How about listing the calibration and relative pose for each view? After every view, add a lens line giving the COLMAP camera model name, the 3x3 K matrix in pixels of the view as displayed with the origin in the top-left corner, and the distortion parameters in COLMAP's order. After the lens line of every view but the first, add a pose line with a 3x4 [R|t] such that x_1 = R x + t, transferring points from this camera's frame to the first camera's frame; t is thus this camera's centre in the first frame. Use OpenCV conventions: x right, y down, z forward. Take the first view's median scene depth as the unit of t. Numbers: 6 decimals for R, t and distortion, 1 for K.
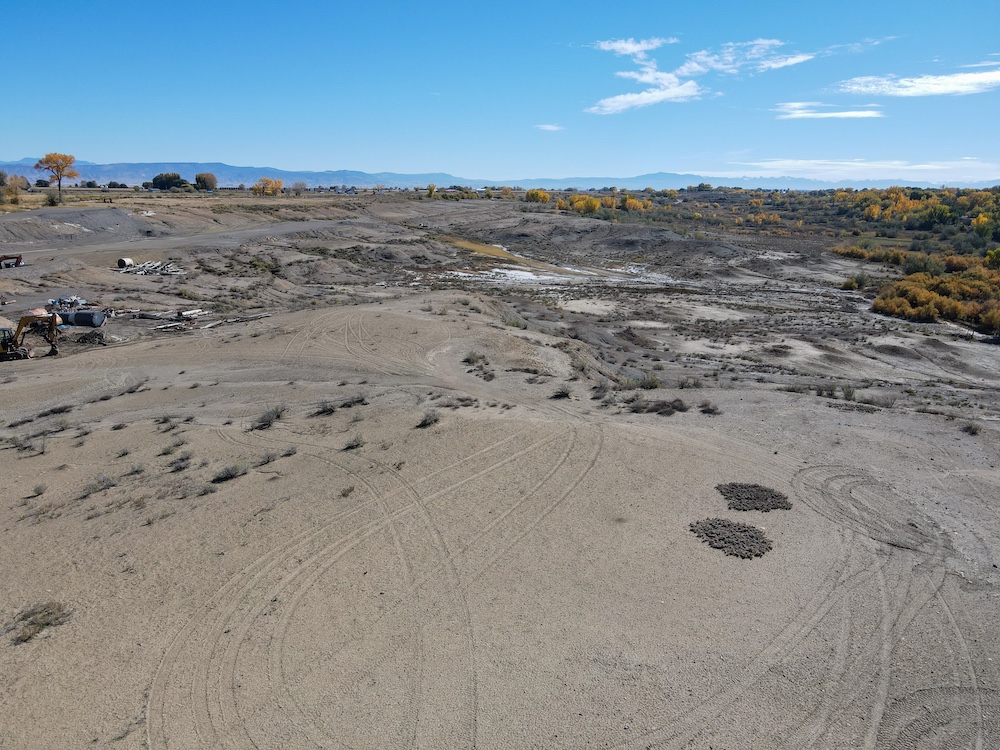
lens RADIAL K [[737.6, 0, 489.8], [0, 737.6, 368.3], [0, 0, 1]] dist [-0.001953, 0.019921]
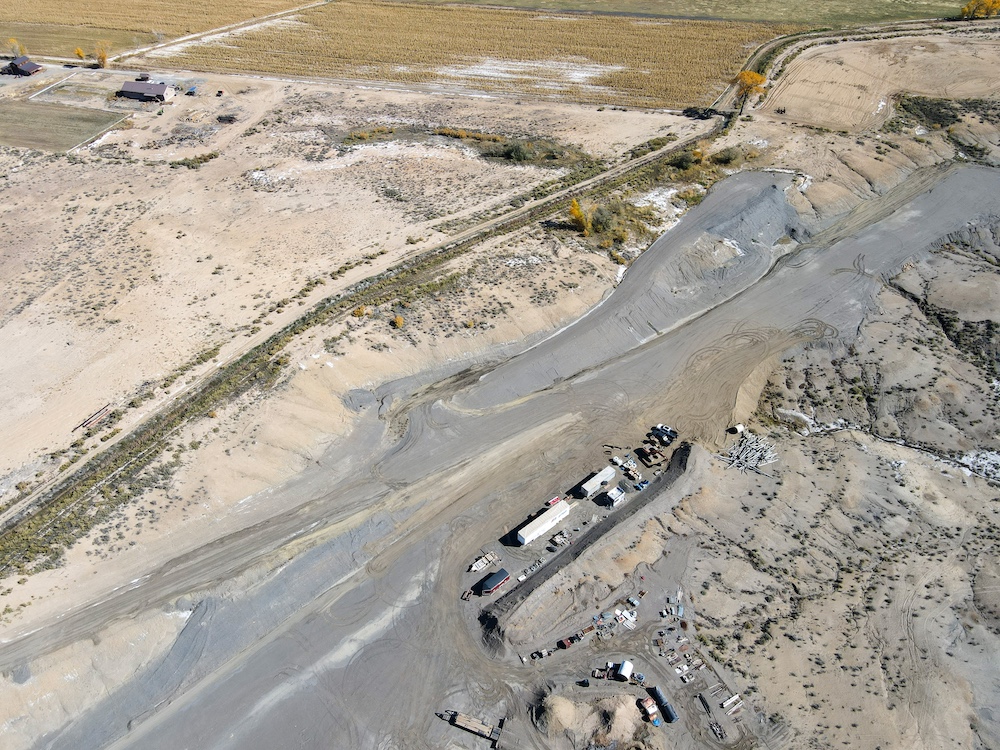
lens RADIAL K [[737.6, 0, 492.0], [0, 737.6, 369.5], [0, 0, 1]] dist [-0.001953, 0.019921]
pose [[0.692688, 0.471195, -0.546039, -0.078120], [-0.157560, 0.837661, 0.522971, -0.491566], [0.703817, -0.276222, 0.654480, -0.074497]]
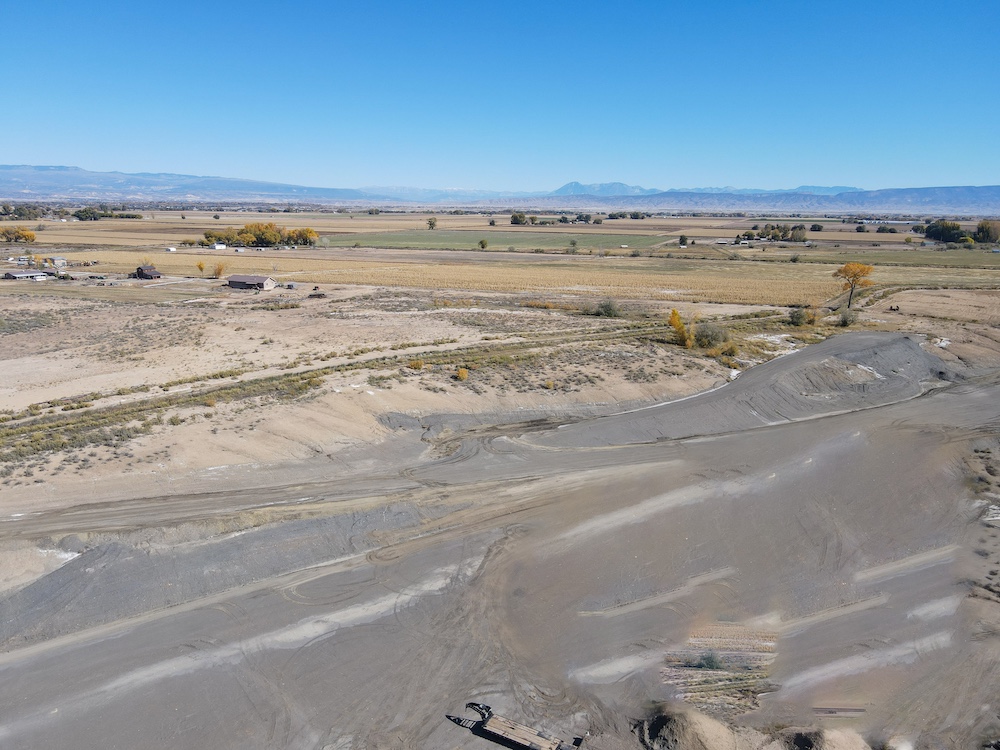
lens RADIAL K [[737.6, 0, 492.2], [0, 737.6, 368.8], [0, 0, 1]] dist [-0.001953, 0.019921]
pose [[0.599055, 0.179567, -0.780313, -0.083649], [-0.203248, 0.976712, 0.068728, -0.135750], [0.774482, 0.117425, 0.621601, 0.009915]]
